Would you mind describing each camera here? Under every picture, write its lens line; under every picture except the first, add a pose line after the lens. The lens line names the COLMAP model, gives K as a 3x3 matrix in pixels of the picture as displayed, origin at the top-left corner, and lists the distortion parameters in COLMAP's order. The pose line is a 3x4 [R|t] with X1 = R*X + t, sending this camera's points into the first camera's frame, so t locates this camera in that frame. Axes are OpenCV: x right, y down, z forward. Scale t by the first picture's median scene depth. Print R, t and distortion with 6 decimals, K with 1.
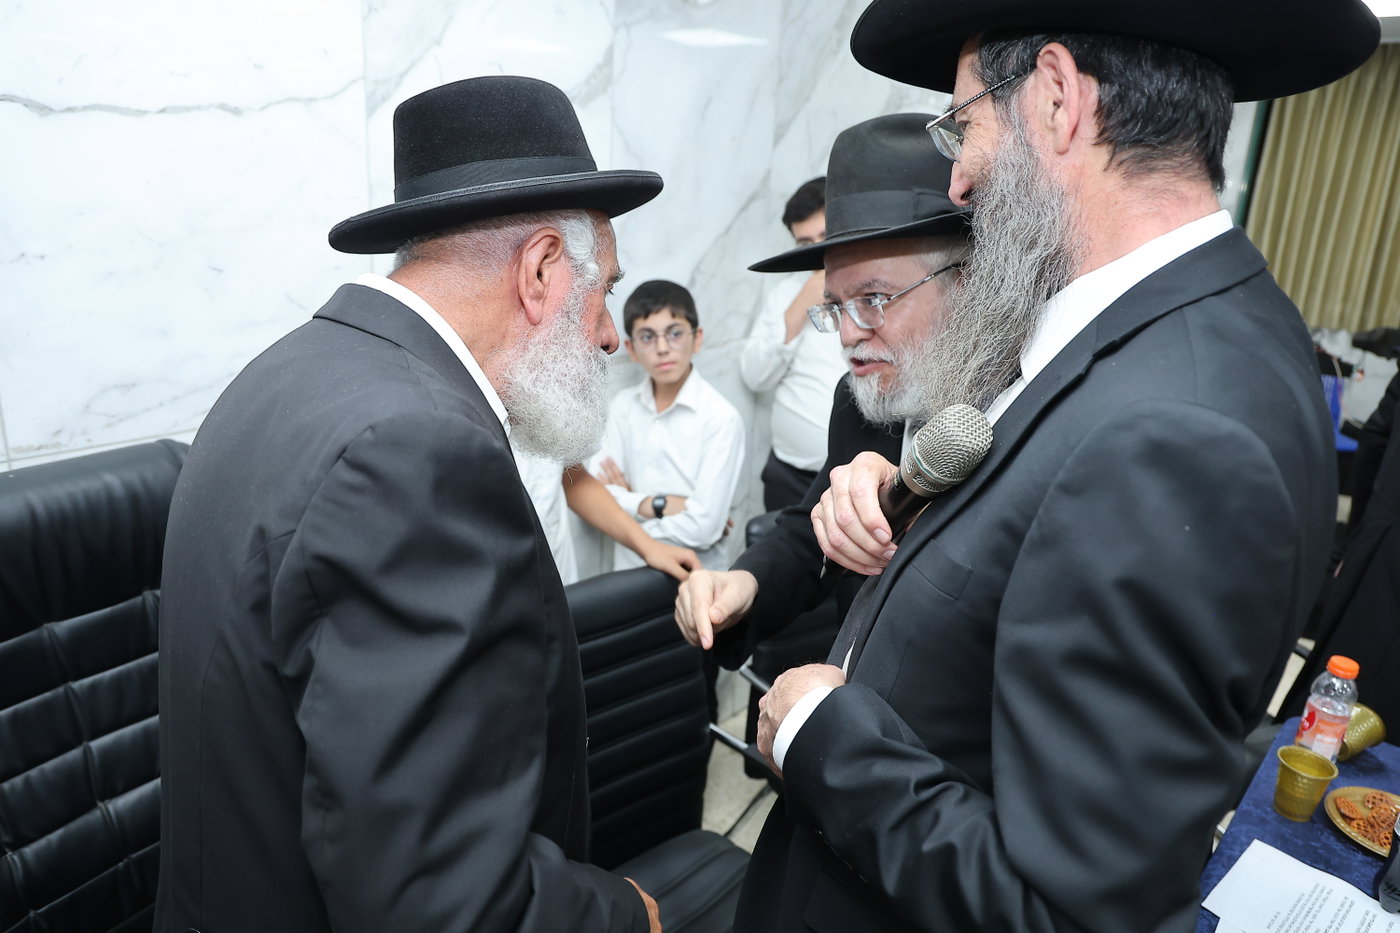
lens RADIAL K [[975.6, 0, 699.3], [0, 975.6, 455.5], [0, 0, 1]] dist [-0.087150, 0.063370]
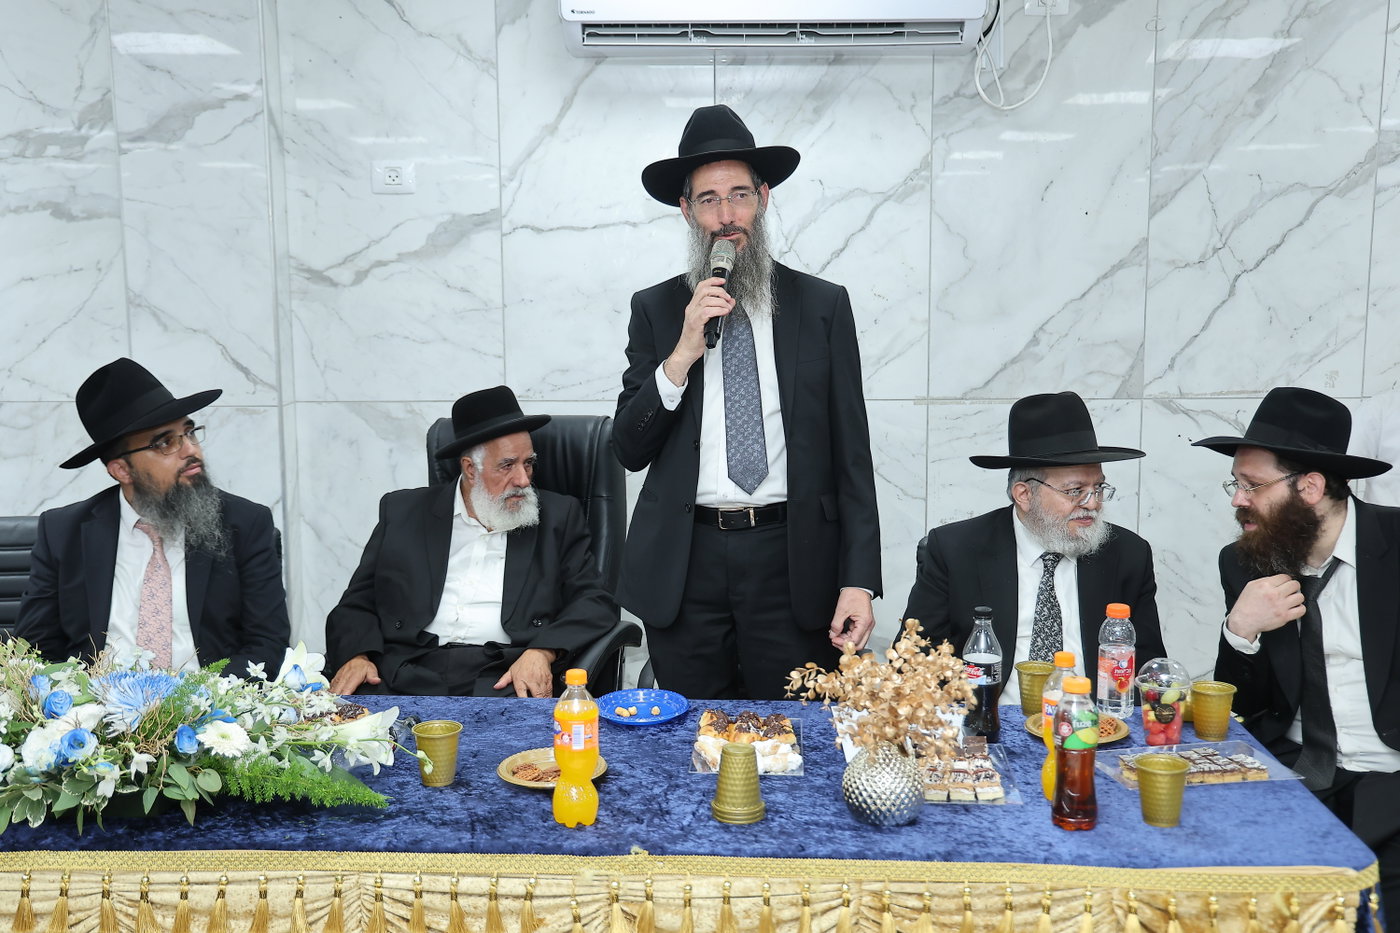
lens RADIAL K [[1529.1, 0, 700.8], [0, 1529.1, 457.2], [0, 0, 1]] dist [0.074773, 0.000000]
pose [[0.637763, 0.060242, -0.767873, 1.857523], [-0.182337, 0.980408, -0.074526, 0.264291], [0.748339, 0.187541, 0.636252, -0.671561]]
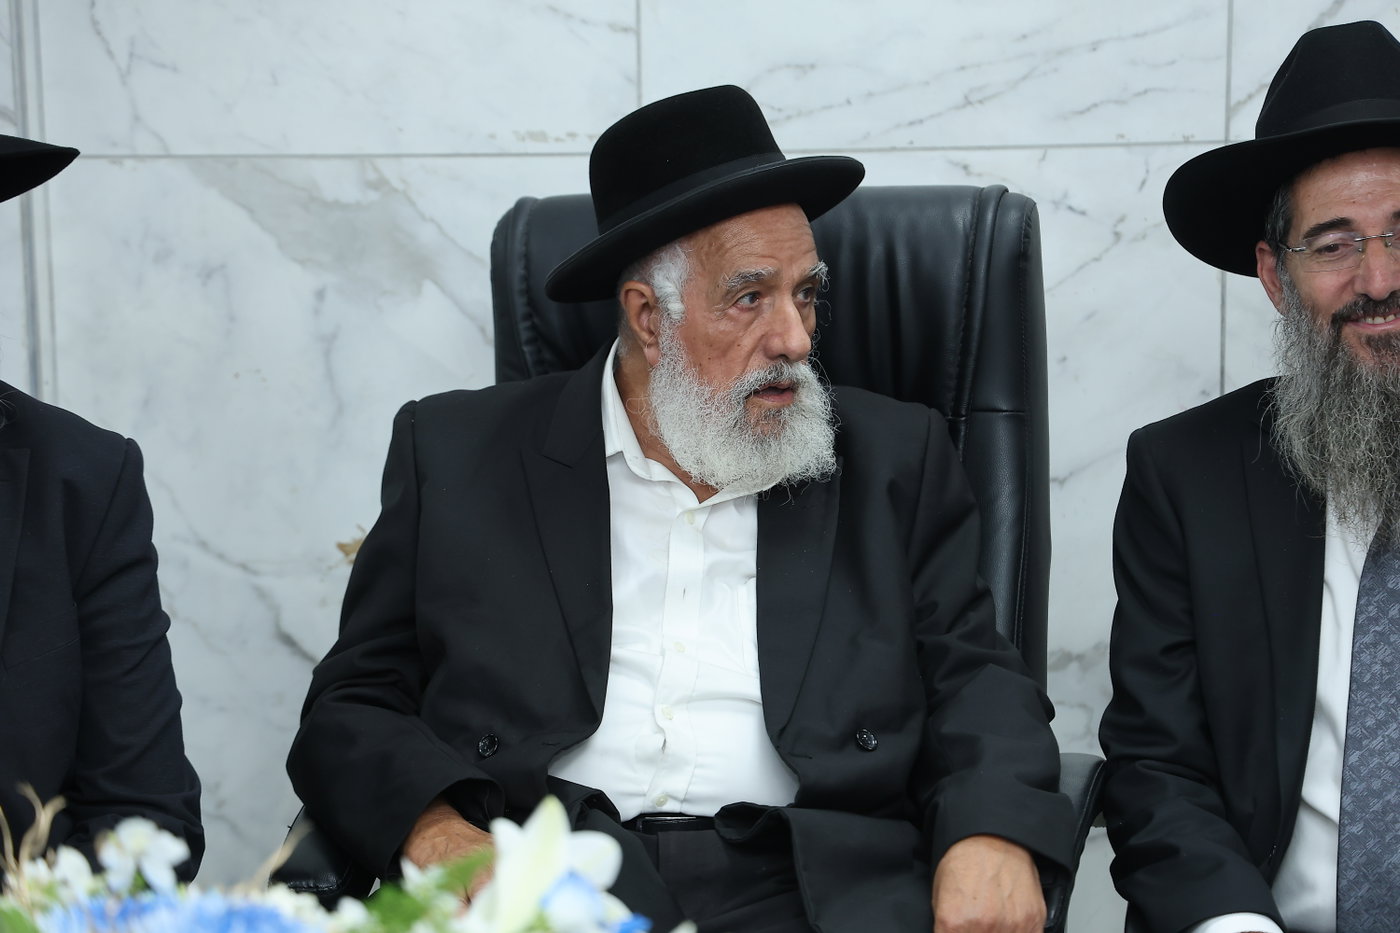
lens RADIAL K [[4066.2, 0, 698.2], [0, 4066.2, 461.7], [0, 0, 1]] dist [0.711015, 0.000000]
pose [[0.672101, 0.073519, -0.736801, 1.480026], [-0.167846, 0.984284, -0.054894, 0.367195], [0.721185, 0.160564, 0.673878, -0.947473]]
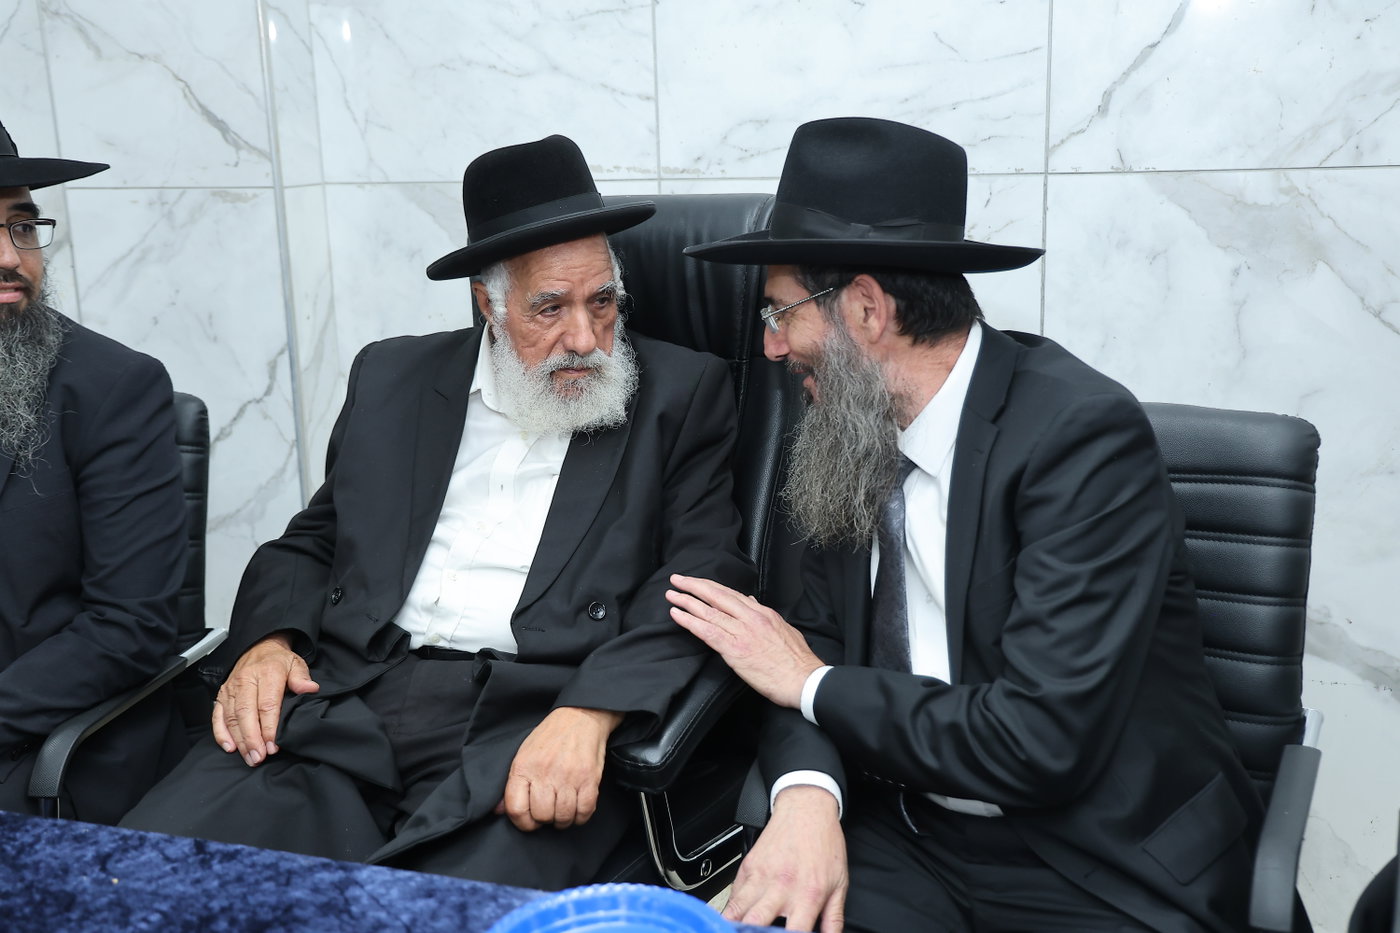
lens RADIAL K [[1580.8, 0, 689.0], [0, 1580.8, 469.1], [0, 0, 1]] dist [0.087804, 0.000000]
pose [[0.394178, 0.162400, -0.904572, 0.945965], [-0.209449, 0.974236, 0.083637, 0.159737], [0.894849, 0.156494, 0.418037, 0.273206]]
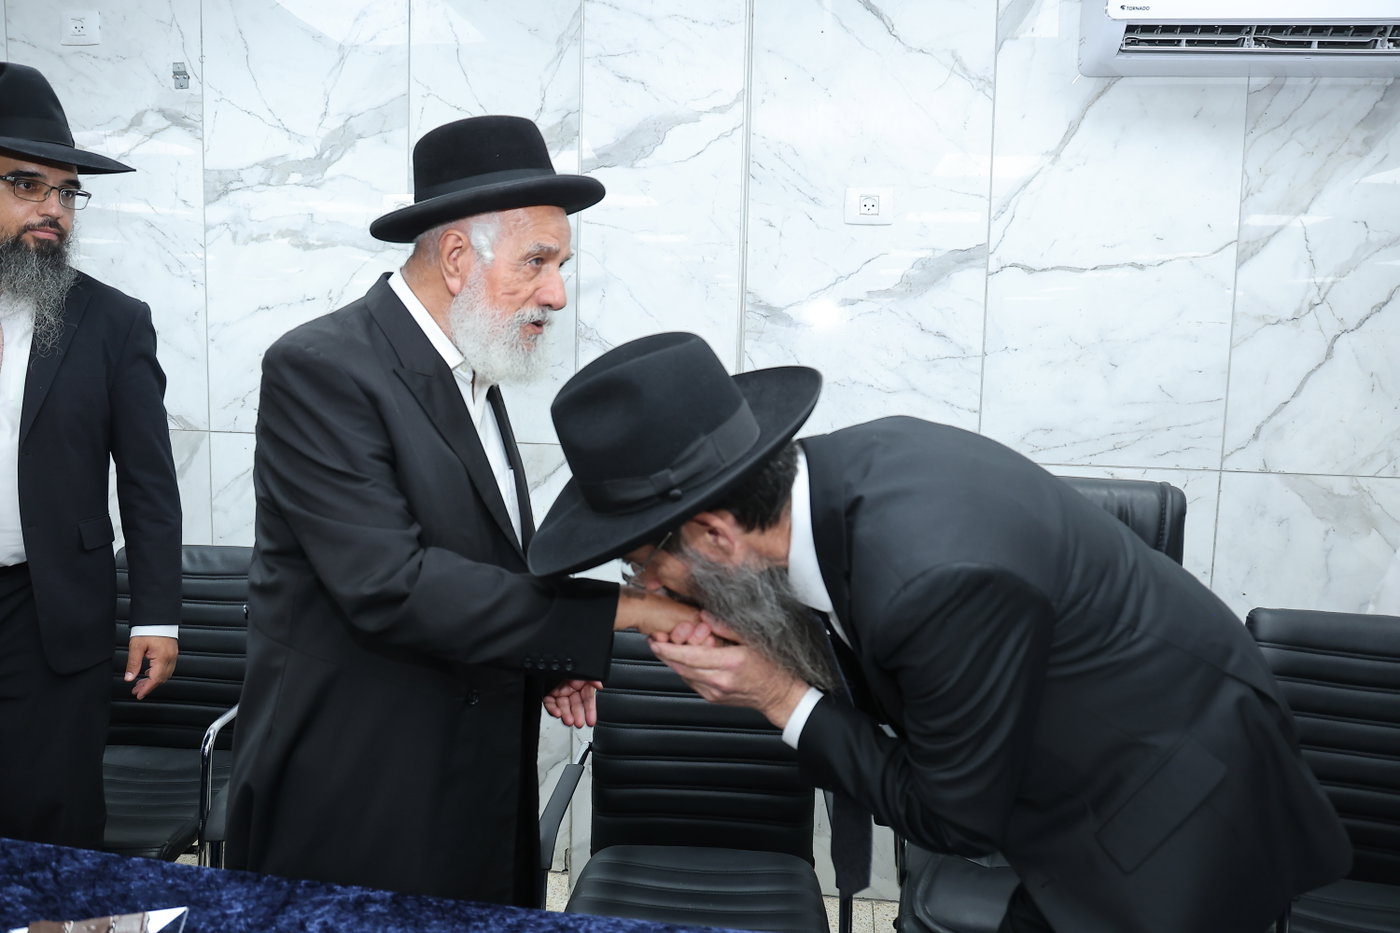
lens RADIAL K [[975.6, 0, 706.3], [0, 975.6, 469.8], [0, 0, 1]] dist [-0.087150, 0.063370]
pose [[0.554463, 0.066151, -0.829575, 0.455799], [-0.234683, 0.968807, -0.079602, 0.261015], [0.798432, 0.238823, 0.552693, -0.373556]]
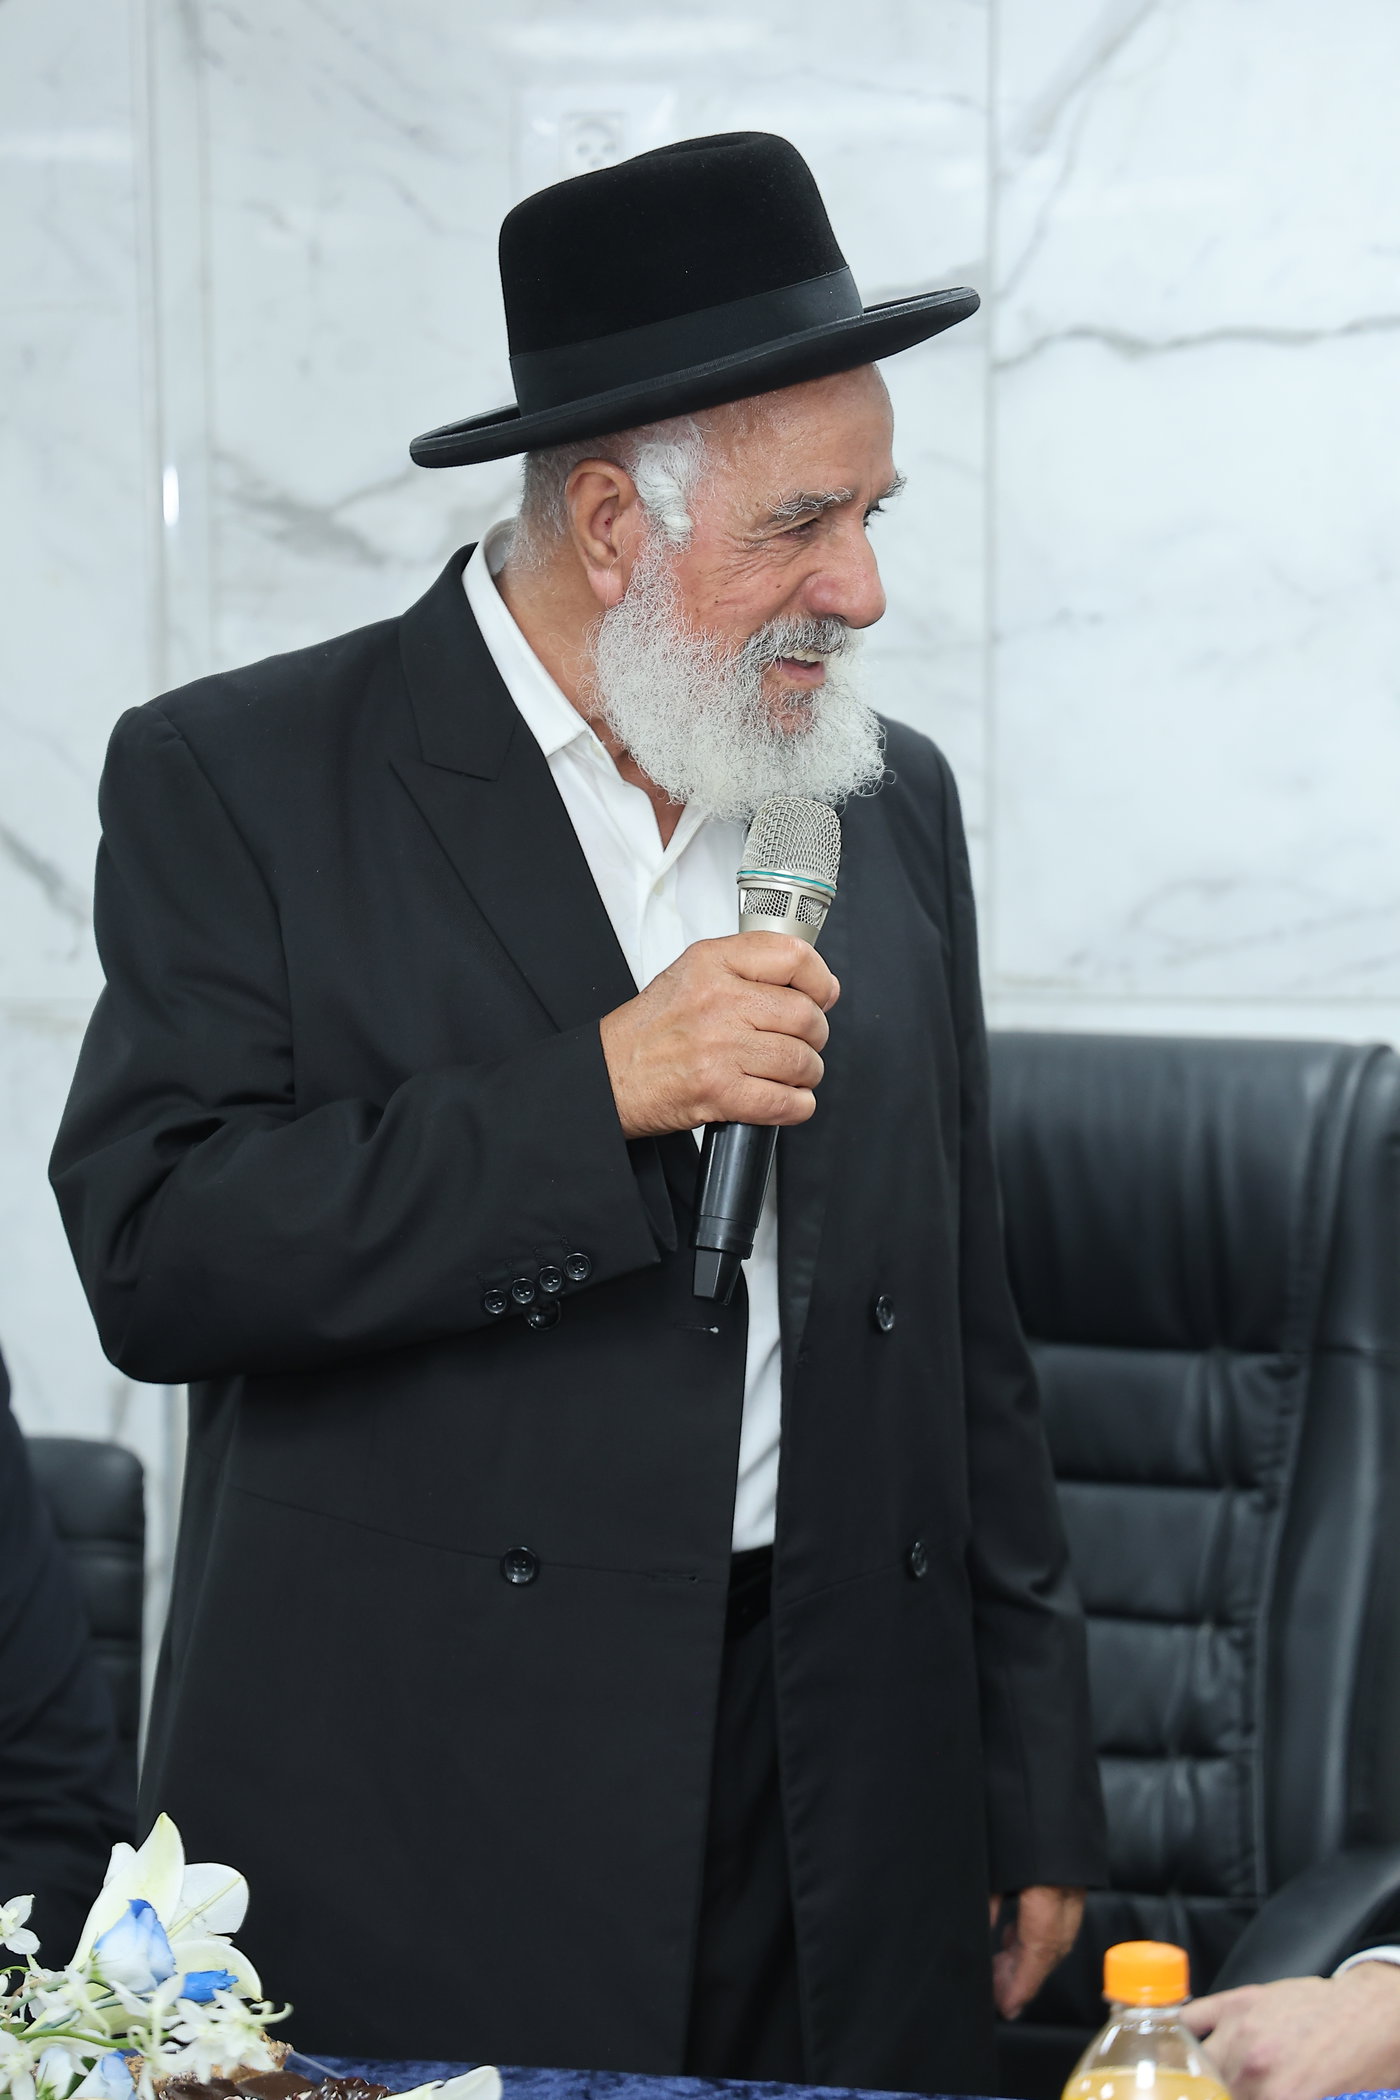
lens RADIAL K [[6099.4, 0, 687.5], [0, 6099.4, 1049.0], [0, 0, 1]] dist [0.711015, 0.000000]
pose [[0.475927, 0.037046, -0.878704, 1.999165], [-0.215492, 0.973569, -0.075670, 0.299671], [0.852676, 0.225367, 0.471331, -0.683124]]
